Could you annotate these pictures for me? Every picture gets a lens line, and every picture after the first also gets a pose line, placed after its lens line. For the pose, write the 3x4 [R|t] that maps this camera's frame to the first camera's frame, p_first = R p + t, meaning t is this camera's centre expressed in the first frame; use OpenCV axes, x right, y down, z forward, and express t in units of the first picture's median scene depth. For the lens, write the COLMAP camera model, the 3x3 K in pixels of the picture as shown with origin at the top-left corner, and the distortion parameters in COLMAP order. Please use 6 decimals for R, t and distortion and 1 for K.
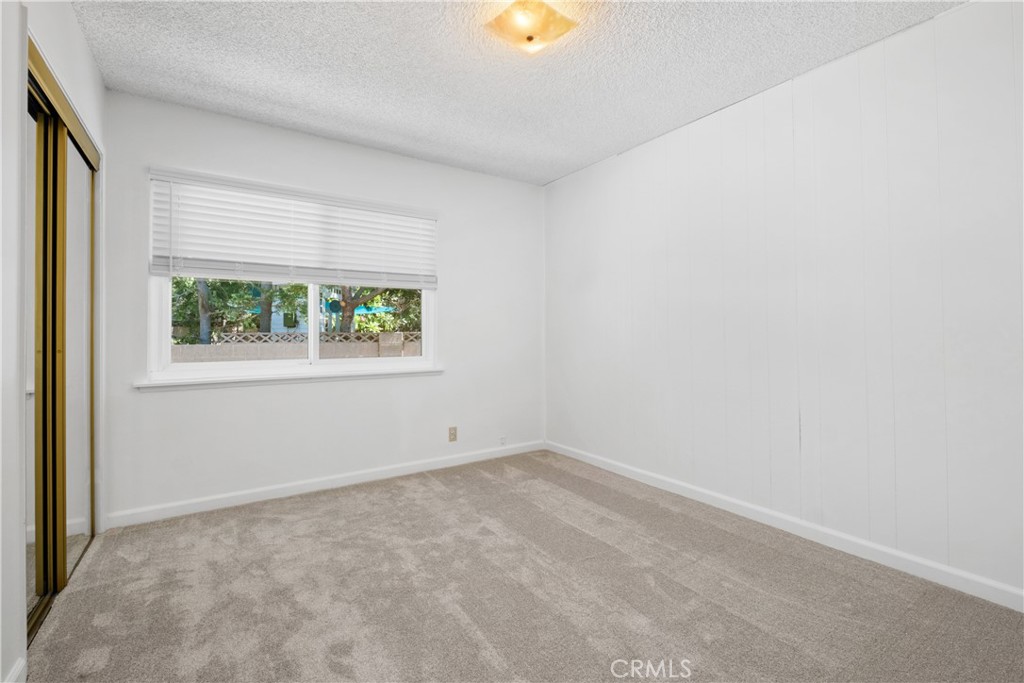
lens RADIAL K [[443.5, 0, 517.6], [0, 443.5, 334.0], [0, 0, 1]] dist [0.004968, -0.006261]
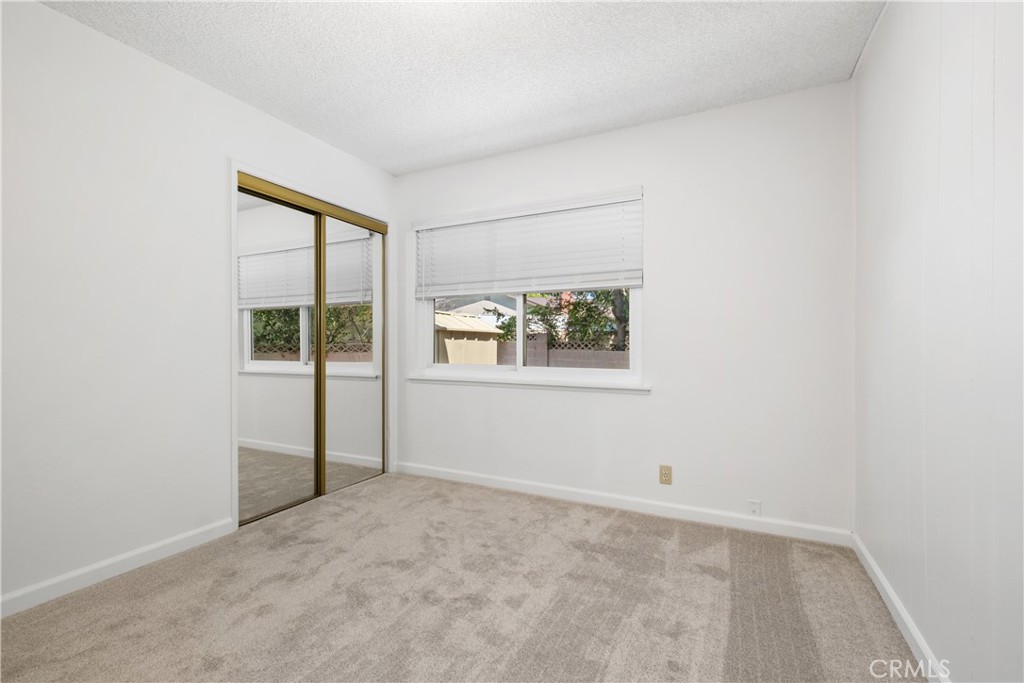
lens RADIAL K [[443.5, 0, 516.4], [0, 443.5, 344.0], [0, 0, 1]] dist [0.004968, -0.006261]
pose [[0.498002, 0.008529, -0.867134, 0.546600], [-0.003121, 0.999963, 0.008043, -0.004346], [0.867170, -0.001299, 0.498010, 0.570717]]
